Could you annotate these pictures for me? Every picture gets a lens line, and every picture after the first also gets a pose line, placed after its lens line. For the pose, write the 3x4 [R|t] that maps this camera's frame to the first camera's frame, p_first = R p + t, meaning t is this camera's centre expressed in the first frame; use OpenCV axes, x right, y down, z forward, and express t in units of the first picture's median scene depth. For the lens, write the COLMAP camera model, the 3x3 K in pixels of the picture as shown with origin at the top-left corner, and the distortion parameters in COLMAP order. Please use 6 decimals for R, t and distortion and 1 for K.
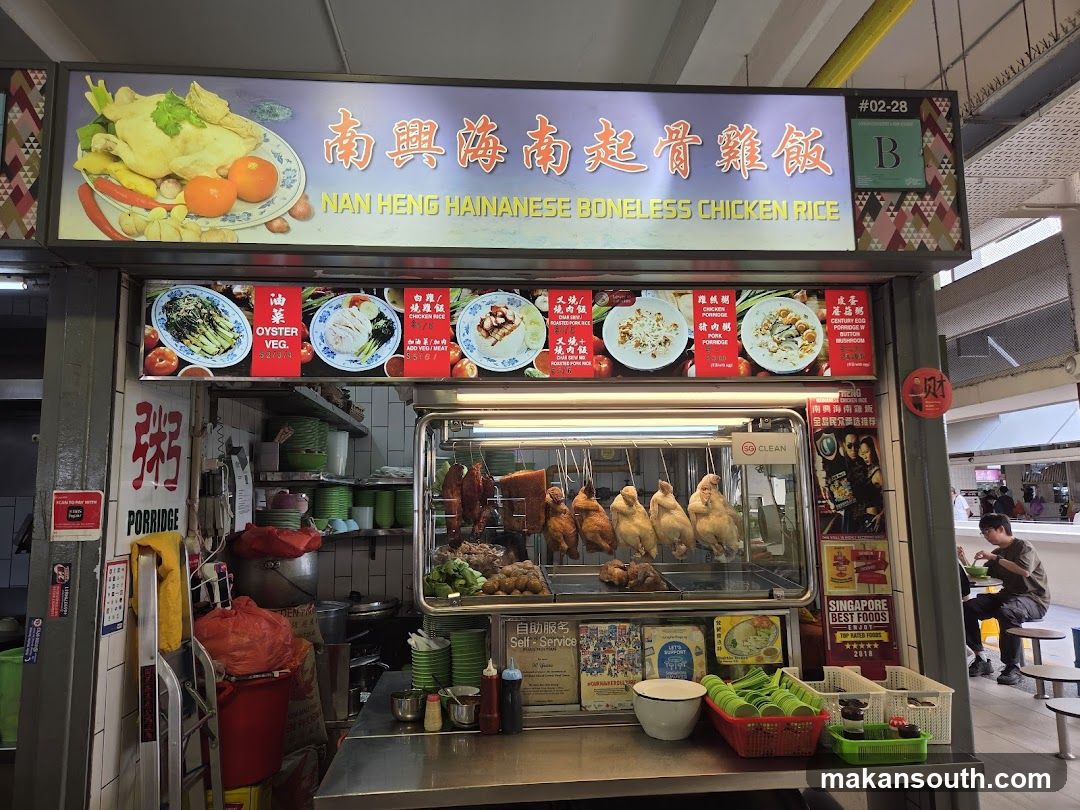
lens RADIAL K [[723.8, 0, 541.0], [0, 723.8, 408.4], [0, 0, 1]] dist [0.074212, -0.064056]
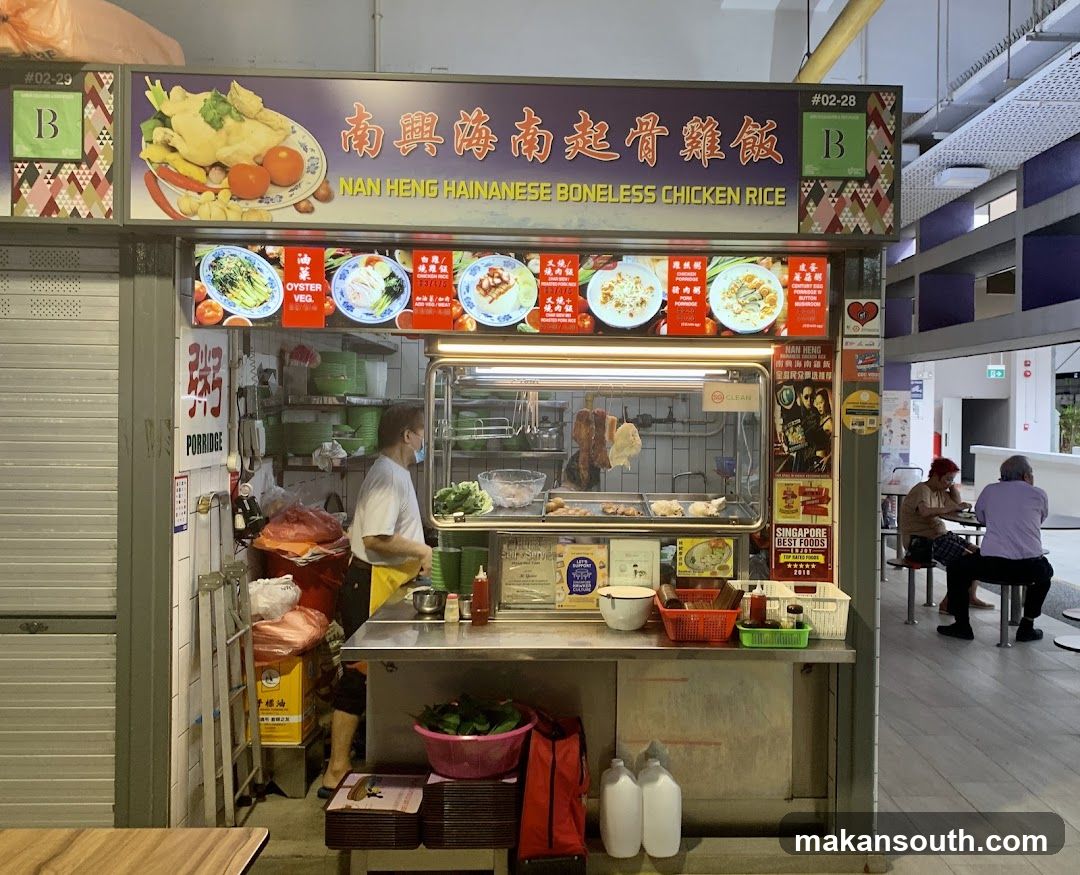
lens RADIAL K [[1008.7, 0, 615.3], [0, 1008.7, 427.2], [0, 0, 1]] dist [0.081906, -0.153493]
pose [[0.998831, 0.029618, -0.038214, 0.202225], [-0.023861, 0.989410, 0.143171, -0.128344], [0.042050, -0.142092, 0.988960, -0.612156]]
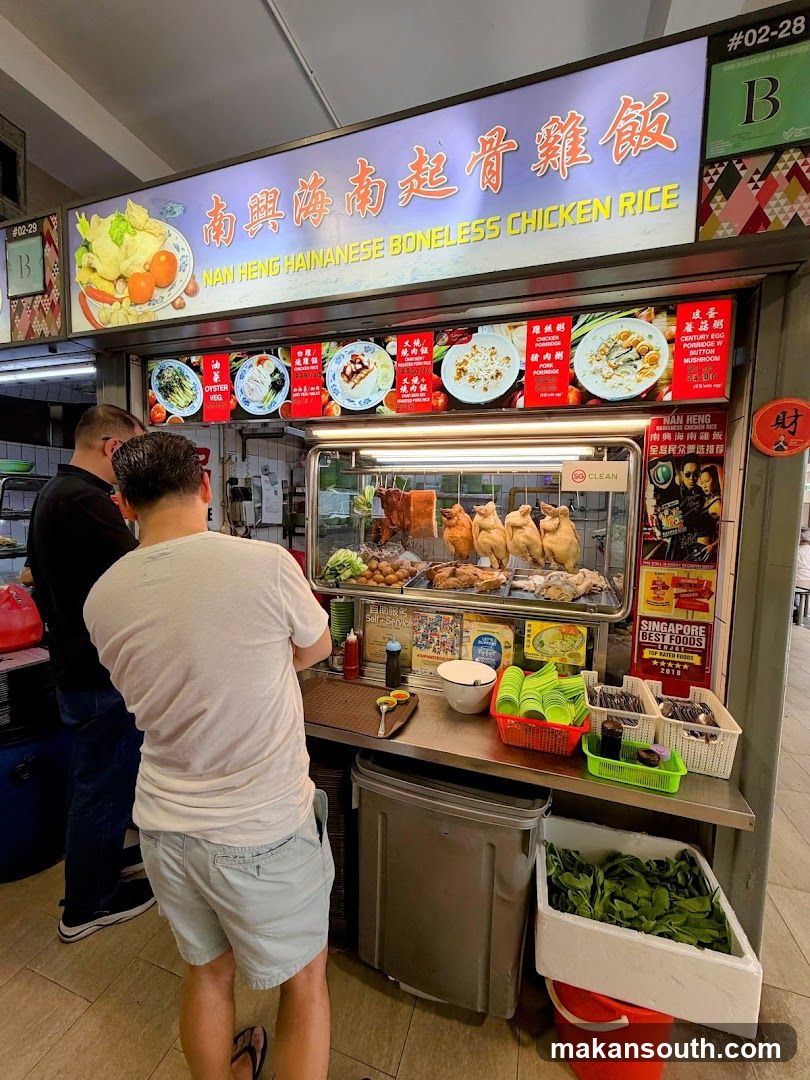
lens RADIAL K [[432.2, 0, 405.0], [0, 432.2, 540.0], [0, 0, 1]] dist [-0.000736, 0.000115]
pose [[0.917719, 0.070901, -0.390852, 0.326029], [0.010424, 0.979305, 0.202122, 0.017770], [0.397094, -0.189565, 0.897987, 0.333335]]
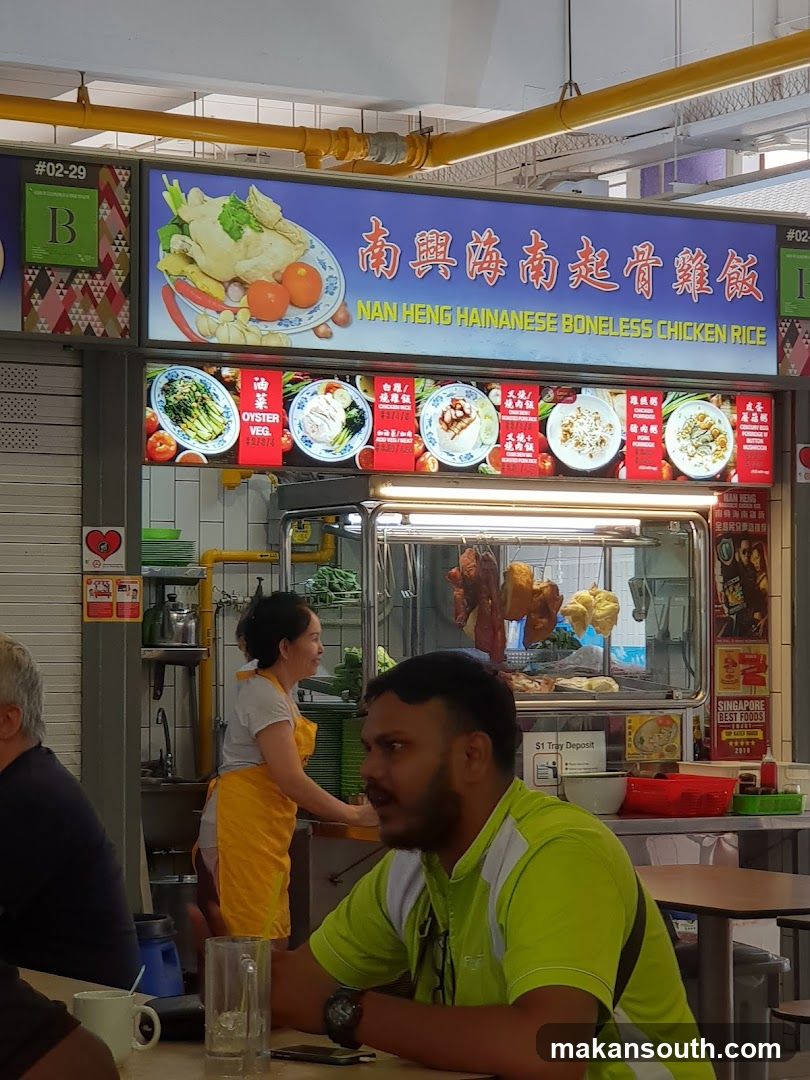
lens RADIAL K [[2988.8, 0, 406.8], [0, 2988.8, 629.0], [0, 0, 1]] dist [-0.380323, 10.704312]
pose [[0.901302, 0.018902, 0.432778, -1.890602], [-0.067630, 0.992937, 0.097478, -0.225035], [-0.427879, -0.117126, 0.896215, -2.656416]]
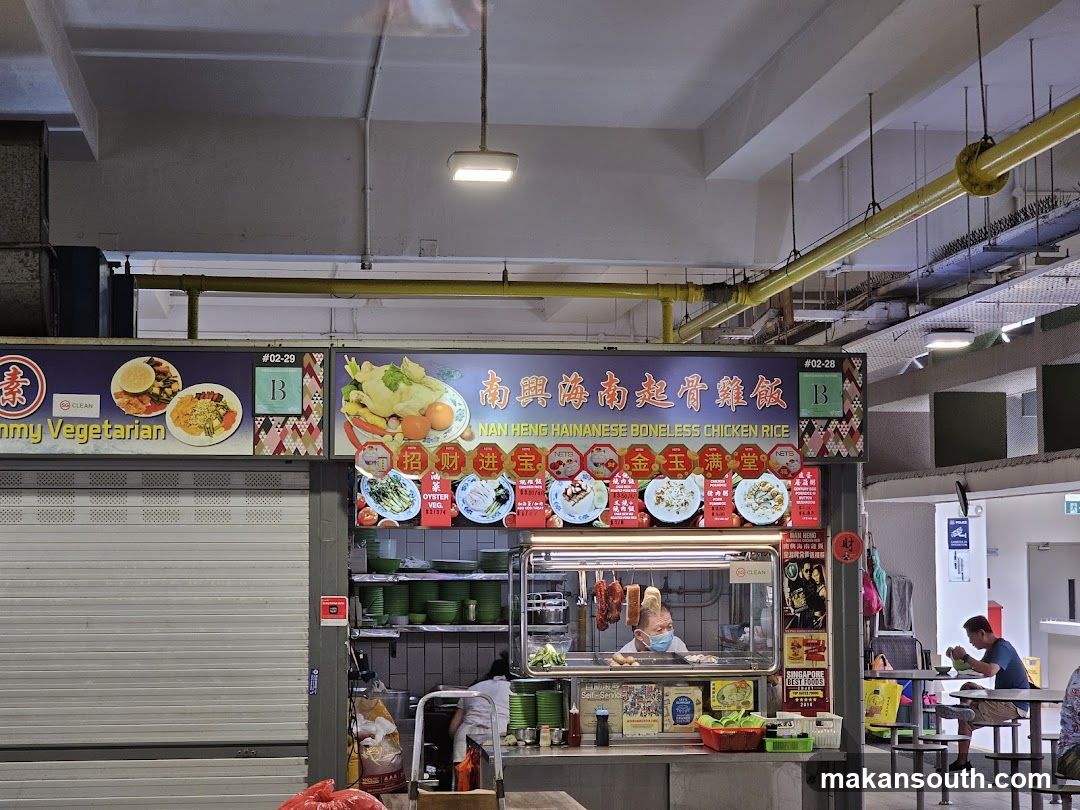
lens RADIAL K [[2219.9, 0, 541.2], [0, 2219.9, 422.6], [0, 0, 1]] dist [-1.148903, 23.379391]
pose [[0.999171, 0.015947, 0.037464, -0.315847], [-0.017993, 0.998329, 0.054906, -0.525858], [-0.036526, -0.055534, 0.997788, -3.702957]]
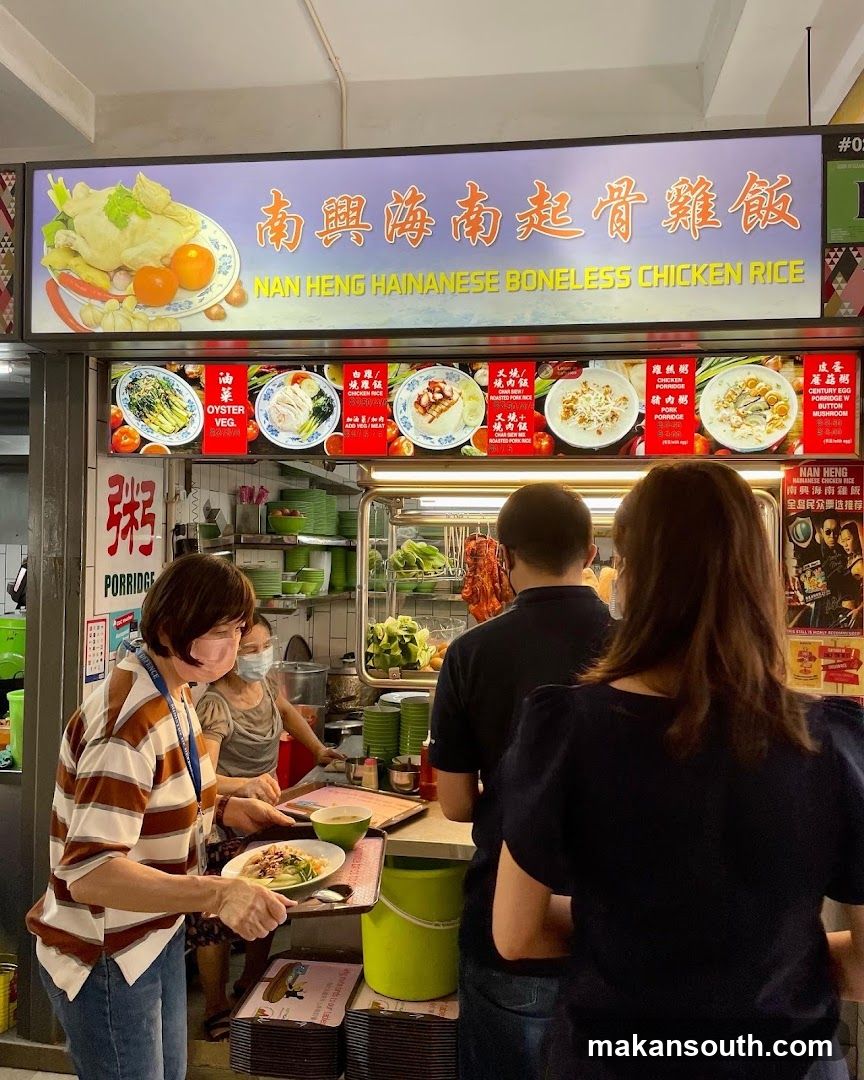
lens RADIAL K [[874.4, 0, 431.0], [0, 874.4, 543.6], [0, 0, 1]] dist [0.100287, -0.144974]
pose [[0.975710, 0.029336, -0.217093, 0.200732], [-0.003814, 0.993118, 0.117060, -0.064053], [0.219033, -0.113388, 0.969107, -0.170789]]
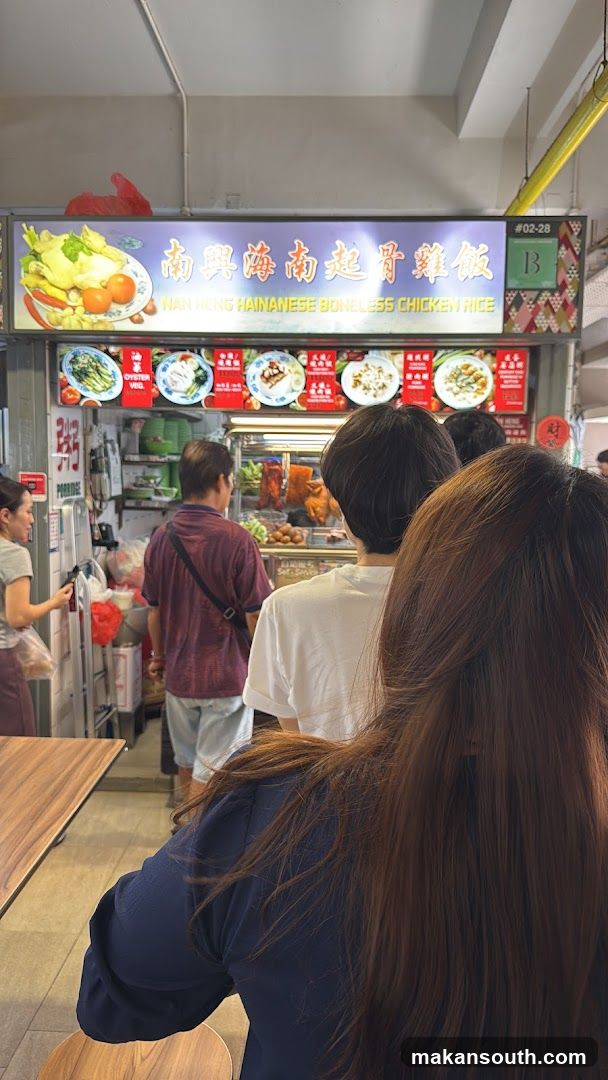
lens RADIAL K [[807.1, 0, 298.7], [0, 807.1, 540.4], [0, 0, 1]] dist [0.182646, -0.438227]
pose [[0.990721, 0.044113, -0.128550, 0.237519], [-0.014157, 0.974209, 0.225203, -0.164833], [0.135169, -0.221294, 0.965794, -0.765148]]
